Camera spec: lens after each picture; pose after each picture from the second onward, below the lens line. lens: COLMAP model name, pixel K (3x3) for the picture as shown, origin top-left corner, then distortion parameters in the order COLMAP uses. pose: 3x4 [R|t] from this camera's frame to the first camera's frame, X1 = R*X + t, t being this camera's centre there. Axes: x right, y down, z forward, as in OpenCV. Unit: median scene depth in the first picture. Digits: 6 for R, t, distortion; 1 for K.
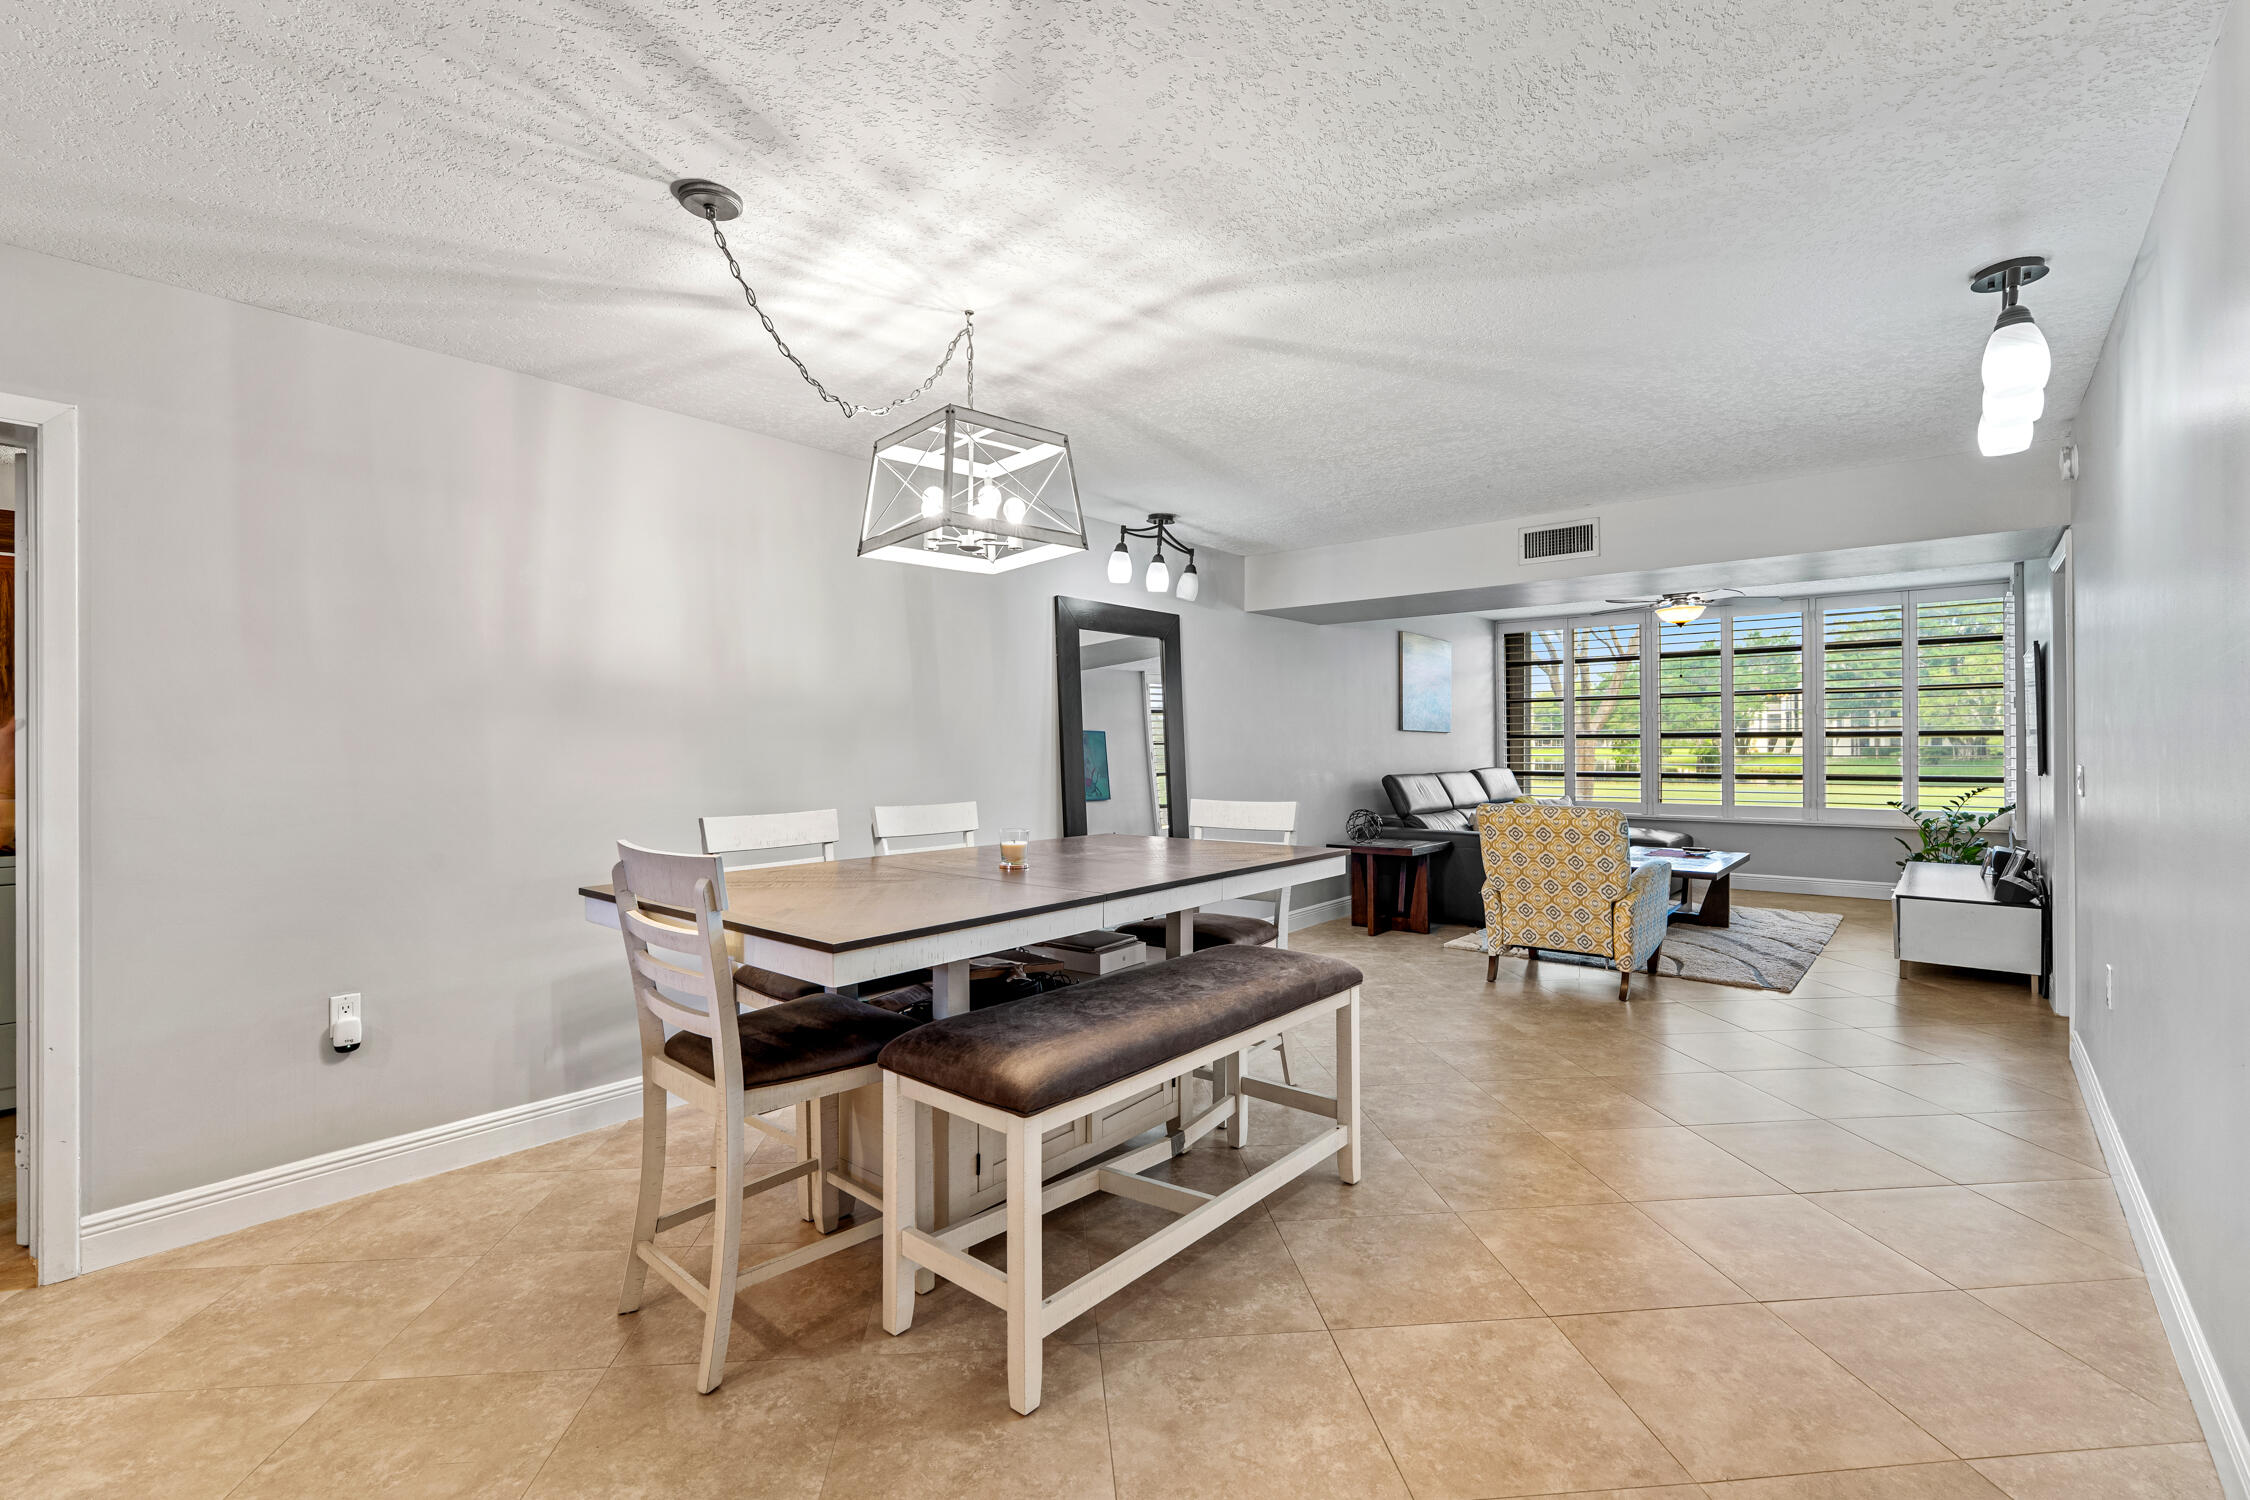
lens RADIAL K [[1012.3, 0, 1116.2], [0, 1012.3, 745.8], [0, 0, 1]] dist [-0.003203, 0.000552]
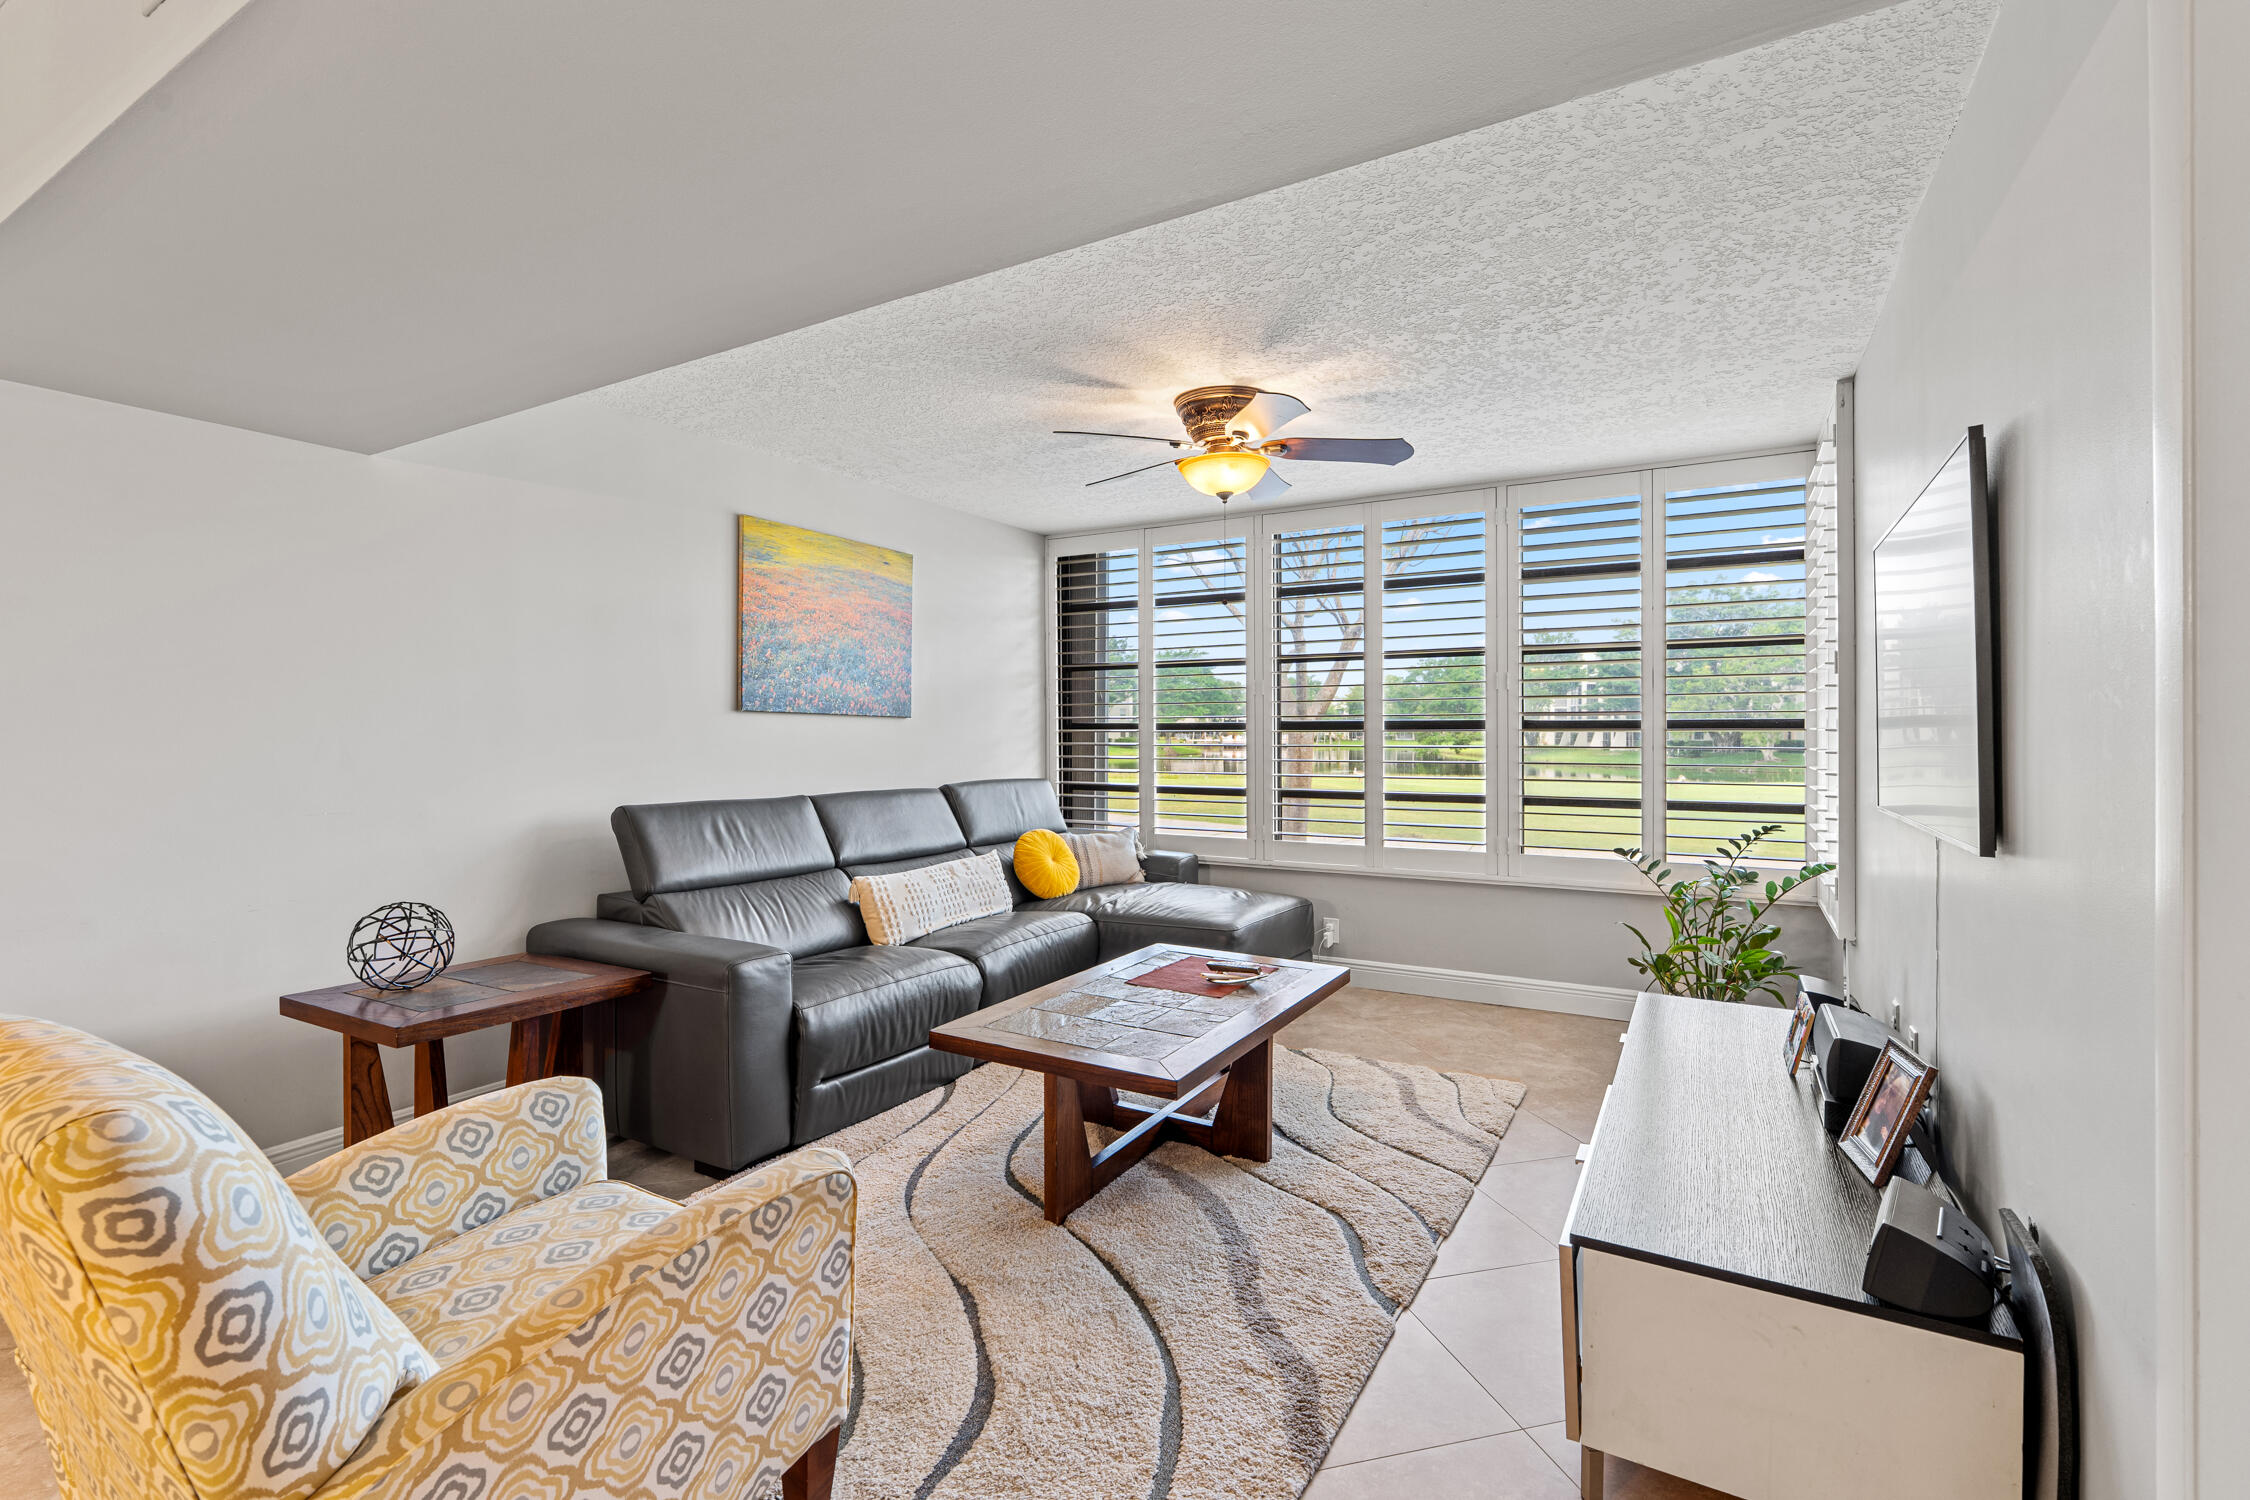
lens RADIAL K [[1012.3, 0, 1133.1], [0, 1012.3, 743.4], [0, 0, 1]] dist [-0.003203, 0.000552]
pose [[0.985418, 0.000411, 0.170149, 0.409774], [-0.001681, 0.999972, 0.007315, -0.005075], [-0.170142, -0.007494, 0.985391, 0.501540]]
